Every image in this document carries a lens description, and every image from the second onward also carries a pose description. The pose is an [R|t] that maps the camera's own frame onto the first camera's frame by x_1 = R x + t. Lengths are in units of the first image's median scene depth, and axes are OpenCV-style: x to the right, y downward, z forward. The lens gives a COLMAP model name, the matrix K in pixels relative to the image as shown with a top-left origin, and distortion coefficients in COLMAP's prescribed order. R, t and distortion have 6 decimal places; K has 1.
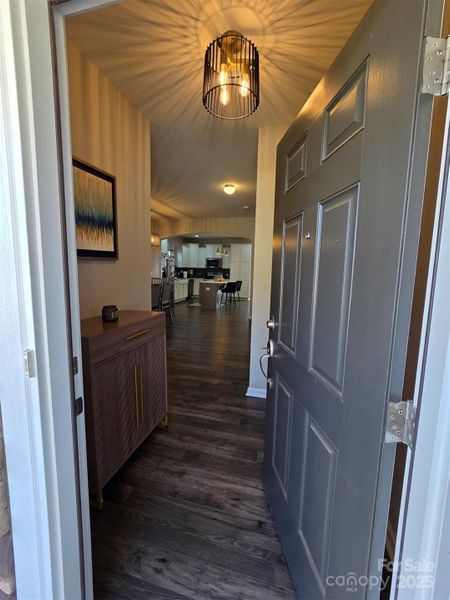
lens RADIAL K [[246.7, 0, 224.3], [0, 246.7, 297.6], [0, 0, 1]] dist [0.002173, 0.000418]
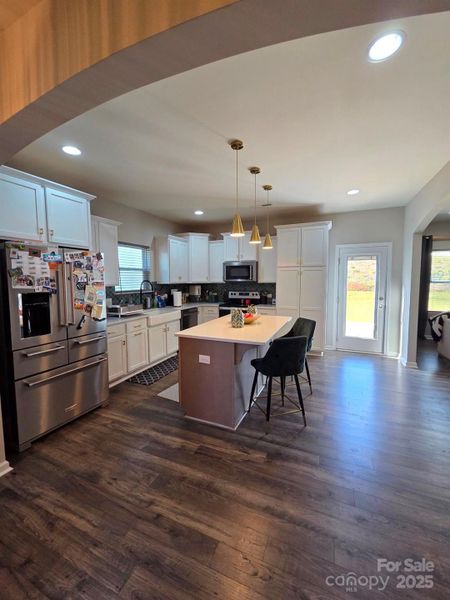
lens RADIAL K [[246.7, 0, 224.3], [0, 246.7, 297.6], [0, 0, 1]] dist [0.002173, 0.000418]
pose [[0.985296, -0.019983, -0.169684, 0.006657], [0.012607, 0.998933, -0.044435, -0.072674], [0.170391, 0.041642, 0.984496, 0.552169]]
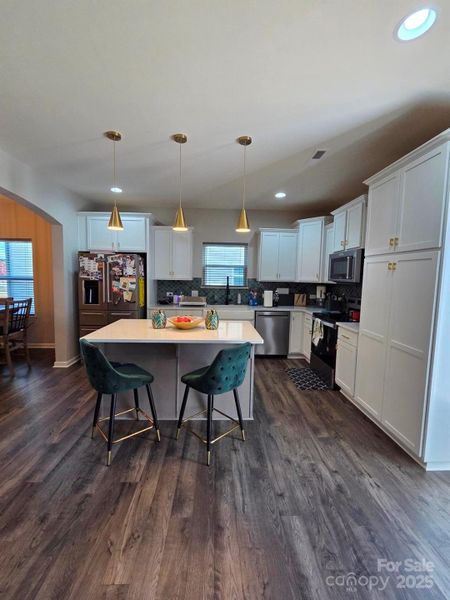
lens RADIAL K [[246.7, 0, 224.3], [0, 246.7, 297.6], [0, 0, 1]] dist [0.002173, 0.000418]
pose [[0.279671, 0.062516, -0.958058, 0.217120], [-0.122610, 0.992033, 0.028942, -0.096104], [0.952235, 0.109373, 0.285108, 0.802828]]
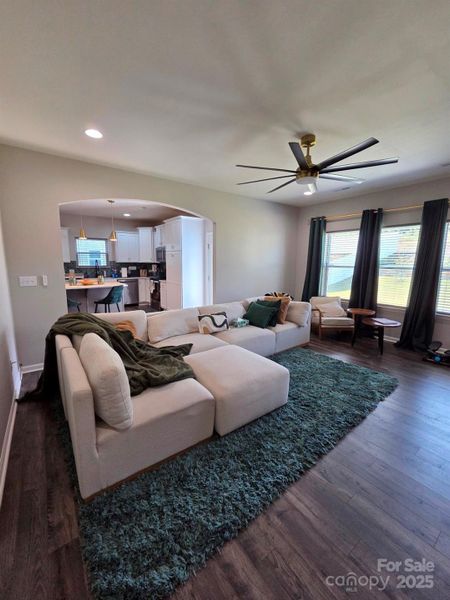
lens RADIAL K [[246.7, 0, 224.3], [0, 246.7, 297.6], [0, 0, 1]] dist [0.002173, 0.000418]
pose [[0.768653, 0.076633, -0.635059, 0.515057], [-0.063041, 0.997040, 0.044011, -0.069738], [0.636552, 0.006205, 0.771209, 0.629328]]
